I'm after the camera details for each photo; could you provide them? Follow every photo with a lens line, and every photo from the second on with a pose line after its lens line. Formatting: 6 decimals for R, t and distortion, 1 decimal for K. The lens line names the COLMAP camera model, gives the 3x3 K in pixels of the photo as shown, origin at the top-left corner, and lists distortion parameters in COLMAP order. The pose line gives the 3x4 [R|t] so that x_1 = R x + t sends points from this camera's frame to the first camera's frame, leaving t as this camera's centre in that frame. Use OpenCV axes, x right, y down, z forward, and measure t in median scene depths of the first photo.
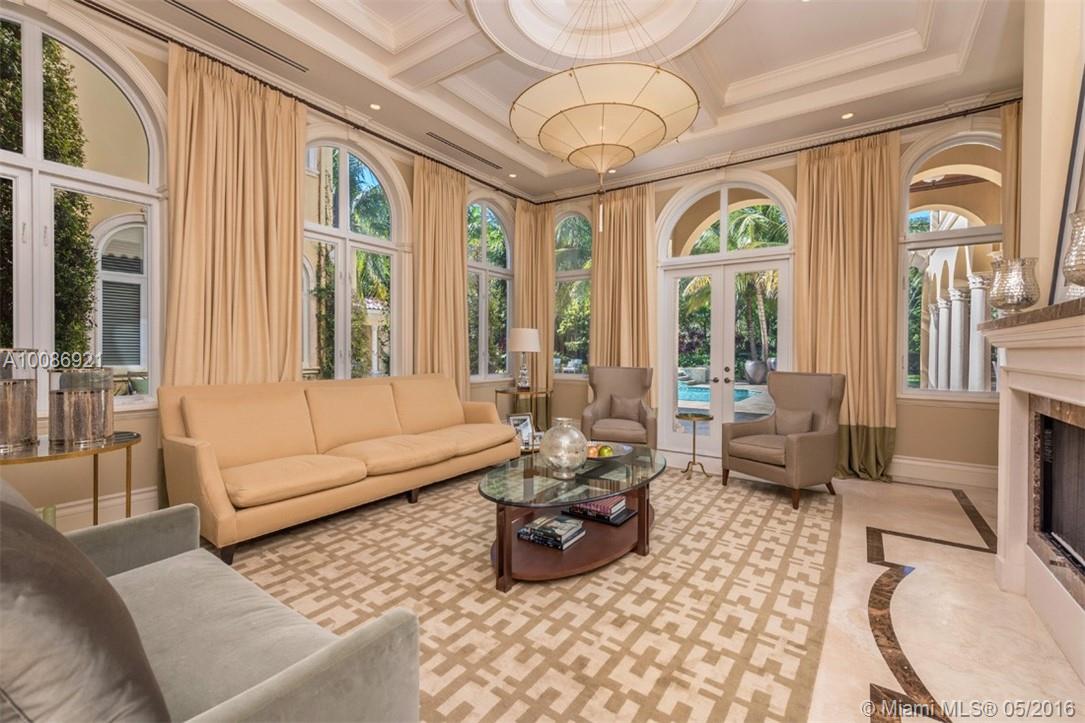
lens RADIAL K [[459.6, 0, 542.5], [0, 459.6, 361.5], [0, 0, 1]] dist [0.000411, 0.000014]
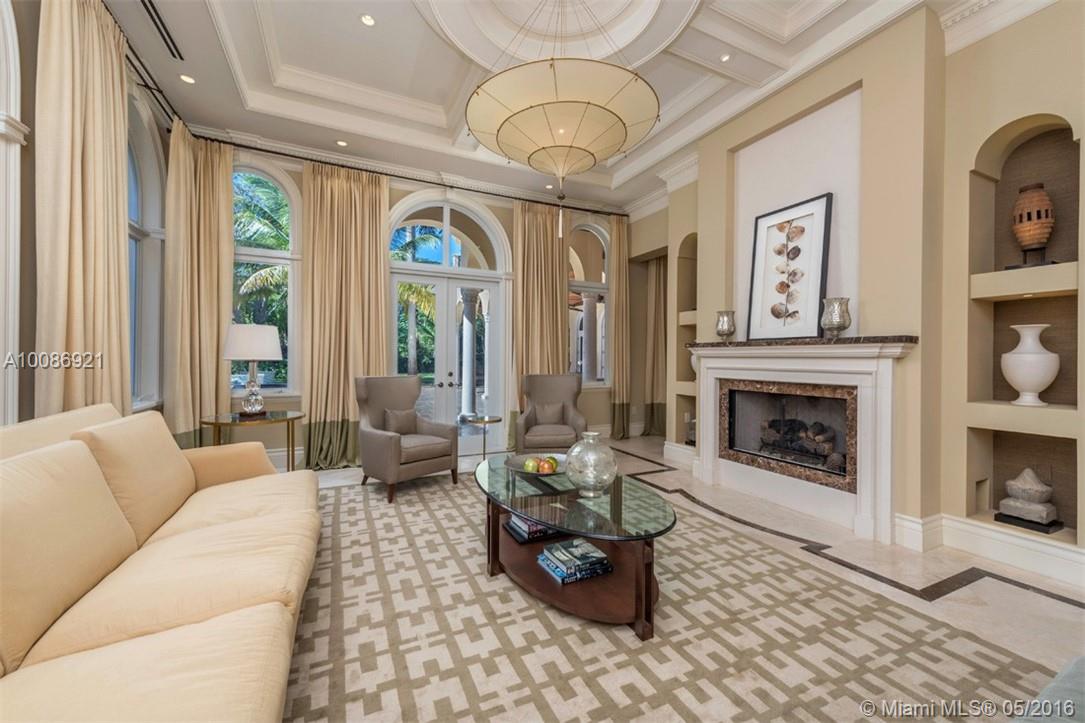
lens RADIAL K [[423.2, 0, 542.5], [0, 423.2, 361.5], [0, 0, 1]] dist [0.001034, 0.000121]
pose [[0.492217, -0.011007, 0.870403, -0.820353], [0.017905, 0.999837, 0.002518, -0.026582], [-0.870288, 0.014345, 0.492334, 0.724916]]
